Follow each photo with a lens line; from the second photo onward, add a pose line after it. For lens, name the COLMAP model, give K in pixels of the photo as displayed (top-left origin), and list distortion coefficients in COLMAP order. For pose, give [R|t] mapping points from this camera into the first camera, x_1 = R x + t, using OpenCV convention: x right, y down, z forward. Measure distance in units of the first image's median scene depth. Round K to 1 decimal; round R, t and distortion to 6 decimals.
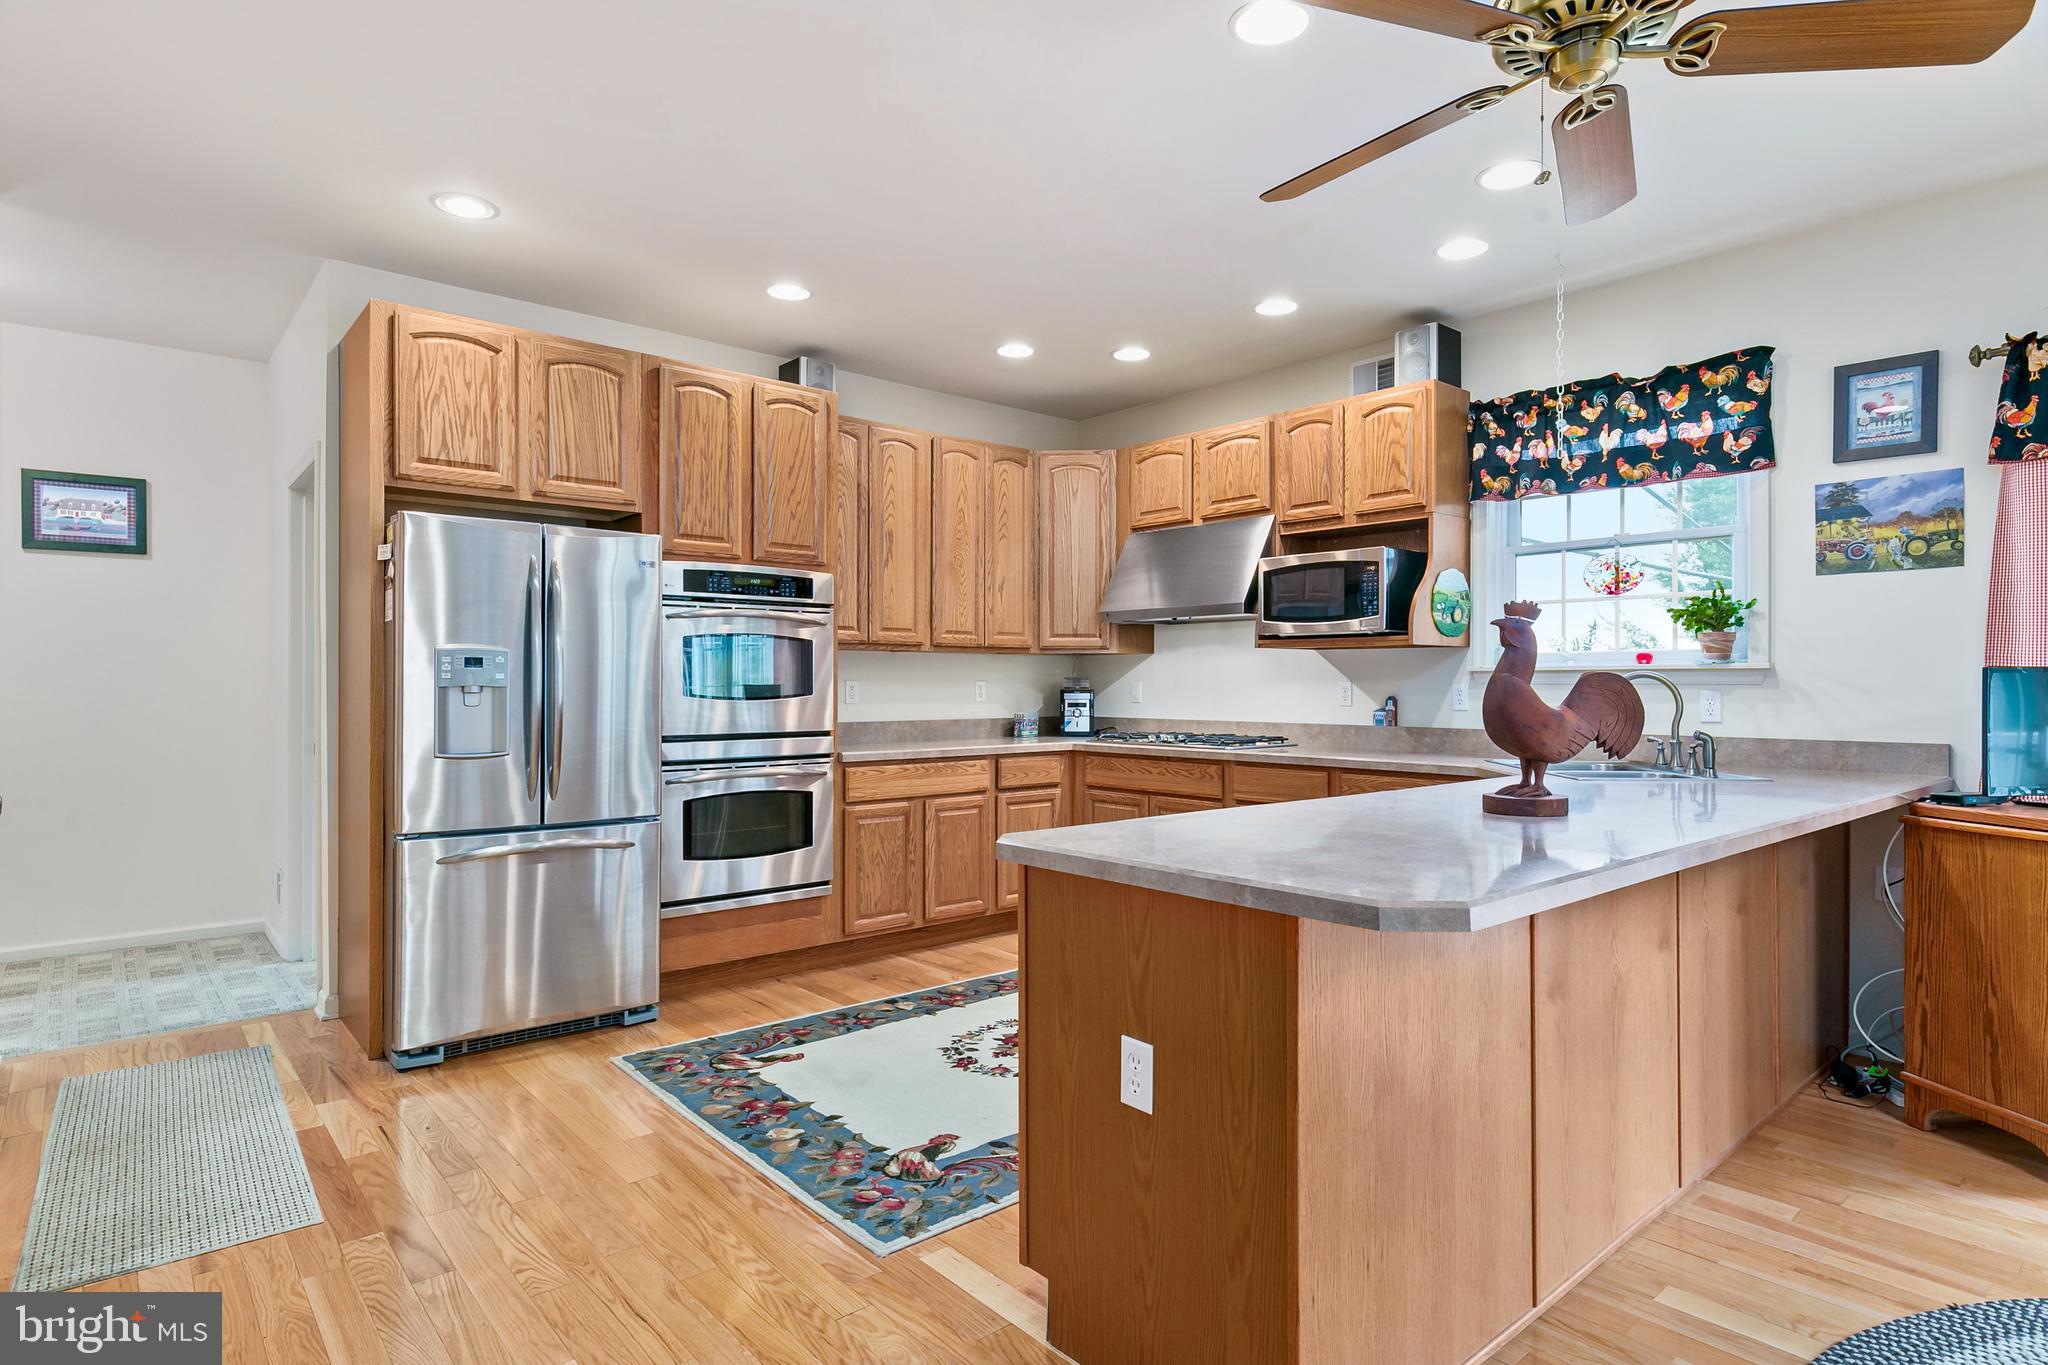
lens RADIAL K [[1046.9, 0, 1016.6], [0, 1046.9, 679.8], [0, 0, 1]] dist [-0.000371, -0.002294]
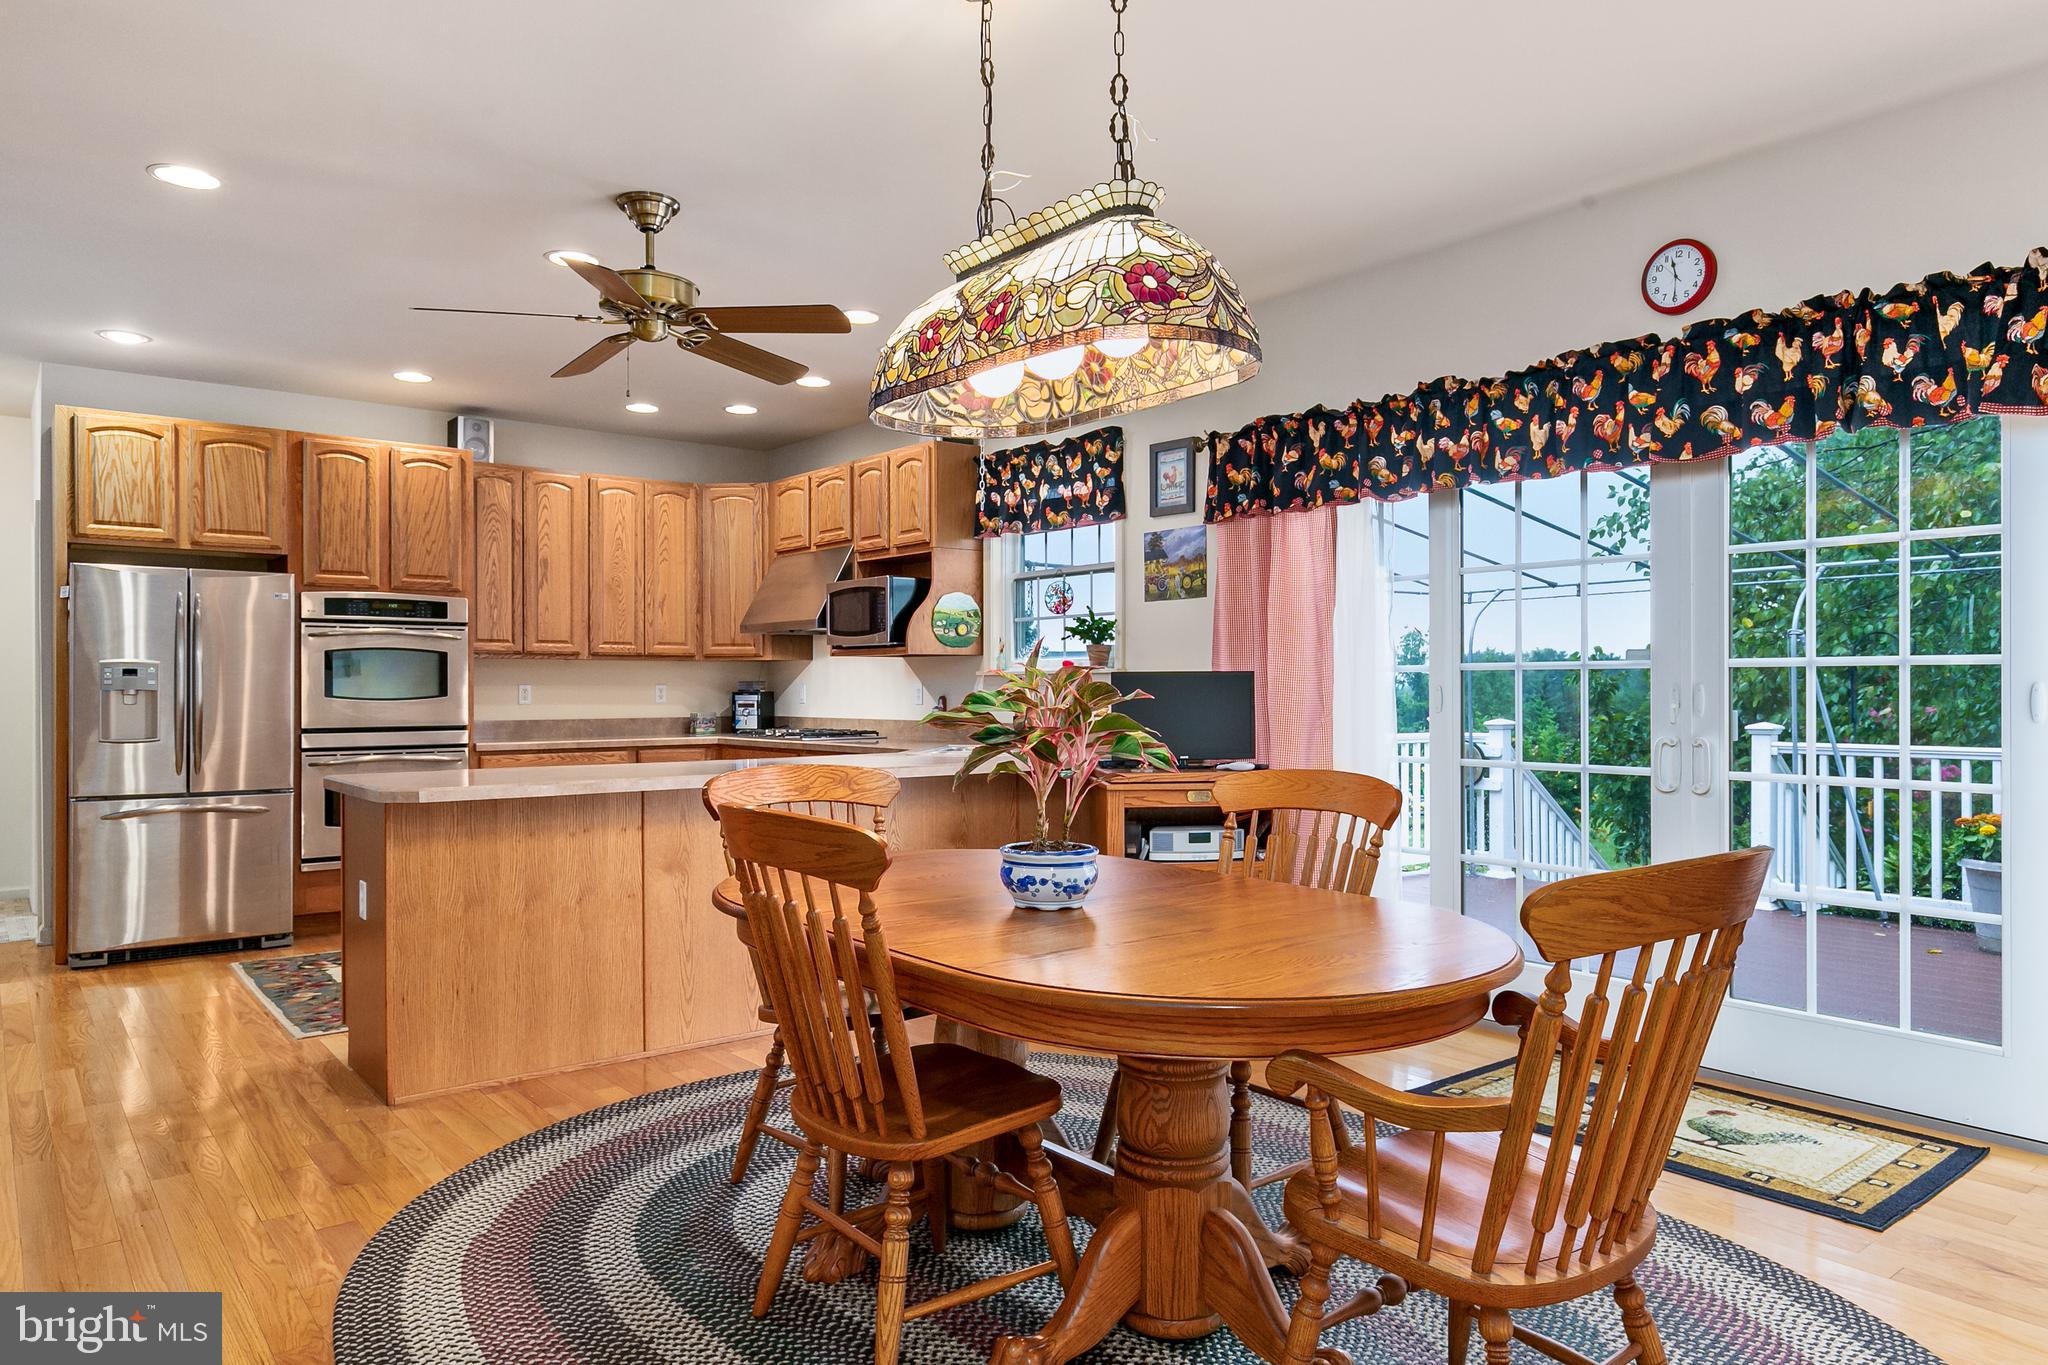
lens RADIAL K [[1227.9, 0, 1018.5], [0, 1227.9, 684.4], [0, 0, 1]] dist [0.006442, -0.003823]
pose [[0.999726, -0.003579, -0.023112, 0.572944], [0.003603, 0.999993, 0.000971, 0.001519], [0.023108, -0.001054, 0.999732, -0.488706]]
